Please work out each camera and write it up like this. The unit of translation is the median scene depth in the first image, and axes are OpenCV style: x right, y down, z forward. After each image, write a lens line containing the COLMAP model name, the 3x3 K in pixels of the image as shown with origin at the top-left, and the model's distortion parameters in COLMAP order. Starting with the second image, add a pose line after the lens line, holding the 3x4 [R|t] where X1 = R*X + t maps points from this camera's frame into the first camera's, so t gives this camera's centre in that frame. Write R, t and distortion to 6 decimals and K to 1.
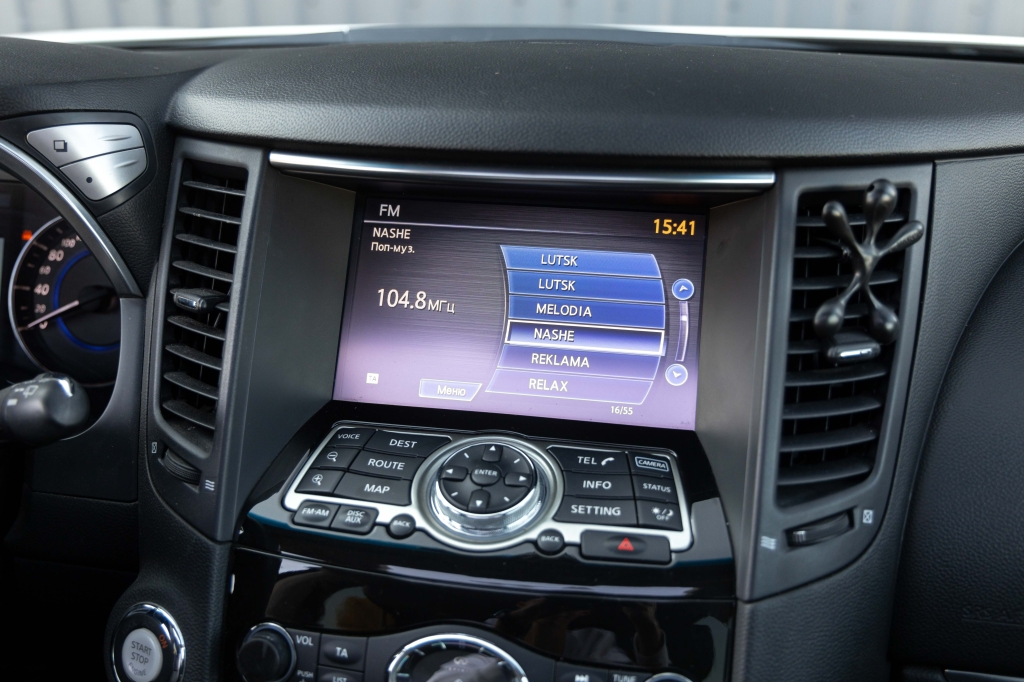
lens RADIAL K [[1031.8, 0, 517.6], [0, 1031.8, 347.8], [0, 0, 1]] dist [0.016689, 0.000000]
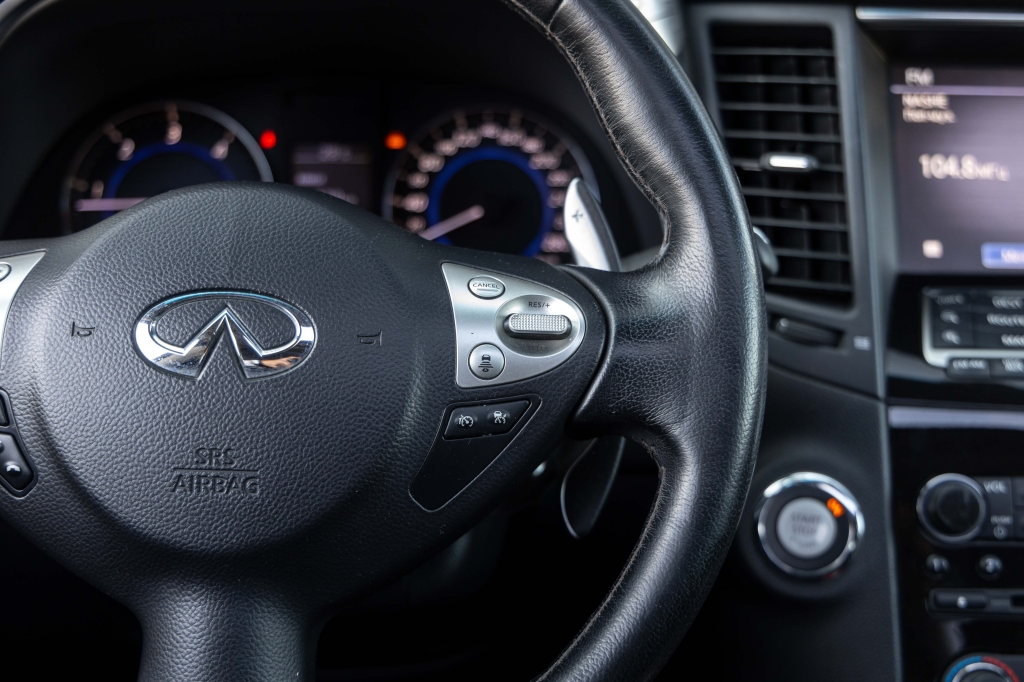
lens RADIAL K [[1509.6, 0, 511.3], [0, 1509.6, 337.1], [0, 0, 1]] dist [0.086186, 0.000000]
pose [[0.977651, -0.049201, 0.204394, -0.899023], [0.064099, 0.995698, -0.066911, 0.199230], [-0.200223, 0.078518, 0.976599, -0.315912]]
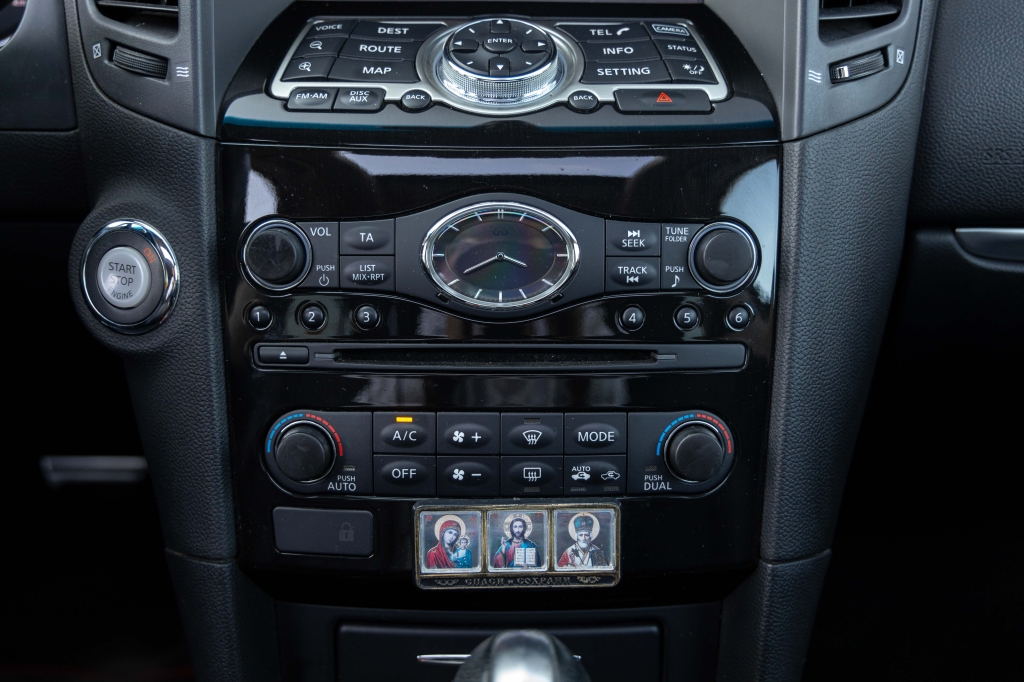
lens RADIAL K [[1031.8, 0, 512.7], [0, 1031.8, 346.1], [0, 0, 1]] dist [0.016689, 0.000000]
pose [[0.981151, -0.090803, 0.170577, -0.194324], [0.068101, 0.988566, 0.134531, 0.258924], [-0.180843, -0.120379, 0.976117, 0.081927]]
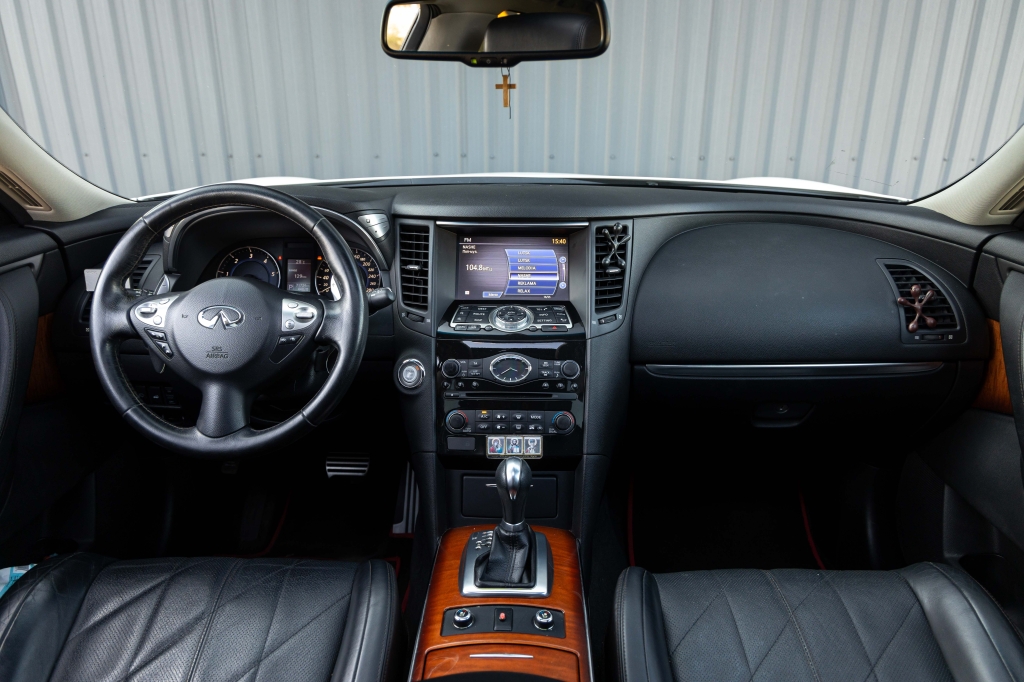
lens RADIAL K [[730.4, 0, 518.2], [0, 730.4, 347.6], [0, 0, 1]] dist [0.006092, -0.001518]
pose [[0.985889, -0.054179, 0.158388, -0.386305], [0.061321, 0.997294, -0.040558, 0.327669], [-0.155762, 0.049699, 0.986544, -1.332416]]
